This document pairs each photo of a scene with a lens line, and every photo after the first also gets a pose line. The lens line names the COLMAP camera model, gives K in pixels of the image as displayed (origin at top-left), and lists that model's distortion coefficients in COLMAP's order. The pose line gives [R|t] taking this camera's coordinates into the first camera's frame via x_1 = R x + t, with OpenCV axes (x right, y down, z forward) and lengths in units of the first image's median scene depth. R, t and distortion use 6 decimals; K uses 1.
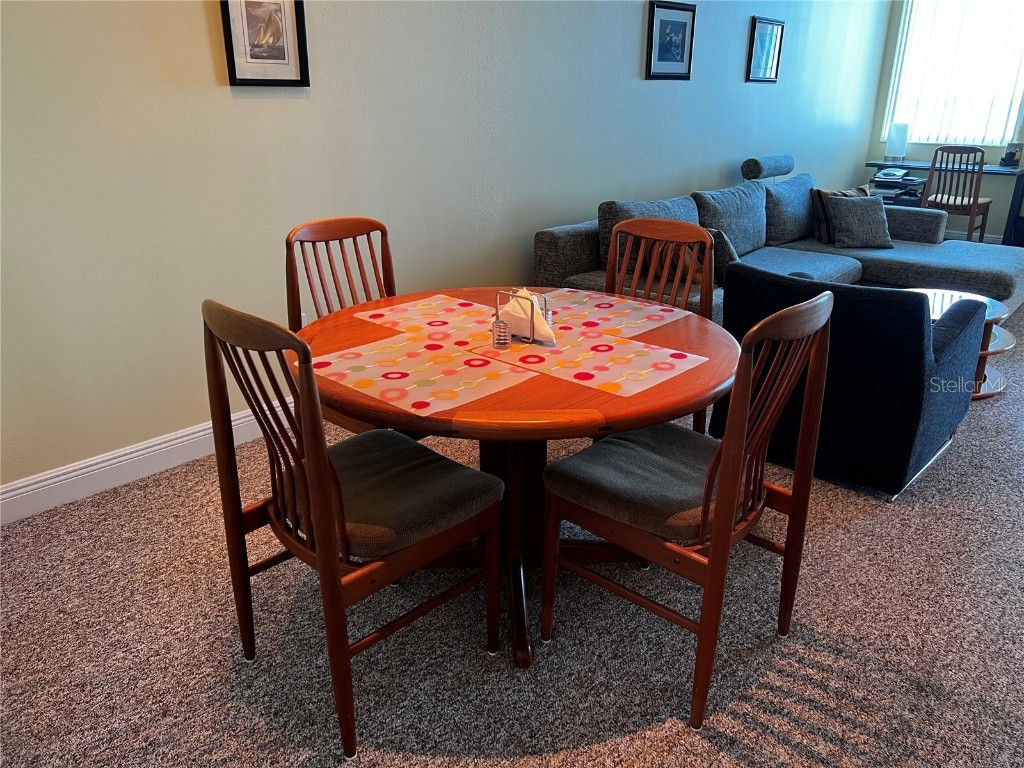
lens RADIAL K [[767.7, 0, 521.4], [0, 767.7, 379.5], [0, 0, 1]] dist [0.074239, -0.084113]
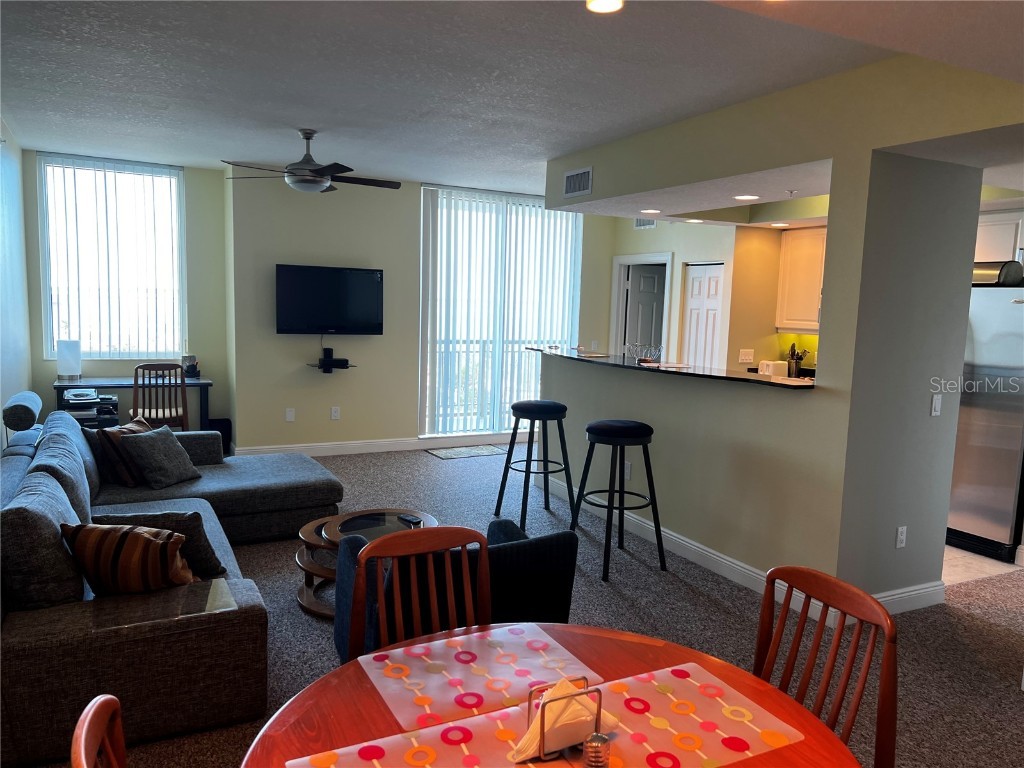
lens RADIAL K [[767.7, 0, 516.0], [0, 767.7, 388.7], [0, 0, 1]] dist [0.074239, -0.084113]
pose [[0.361509, -0.106730, 0.926240, -0.577171], [0.295733, 0.955256, -0.005350, -0.339011], [-0.884225, 0.275854, 0.376897, 0.586412]]
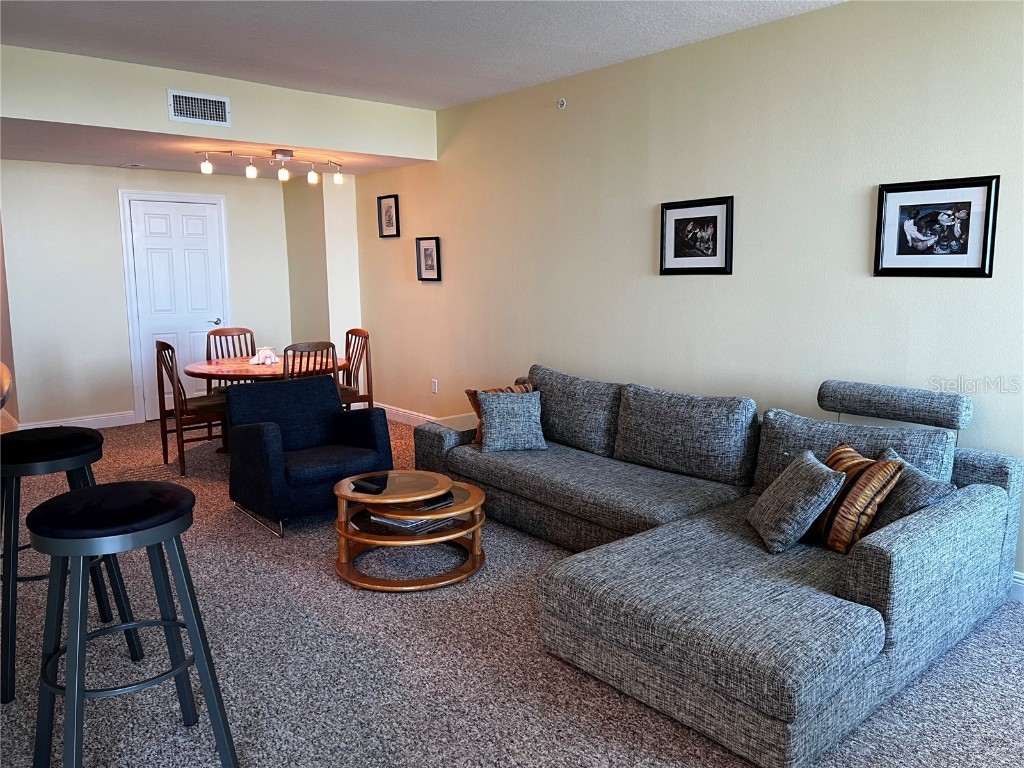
lens RADIAL K [[767.7, 0, 521.5], [0, 767.7, 377.5], [0, 0, 1]] dist [0.074239, -0.084113]
pose [[-0.137598, 0.136944, -0.980976, 2.349098], [-0.338142, 0.924401, 0.176476, -0.732251], [0.930982, 0.355991, -0.080889, 1.856375]]
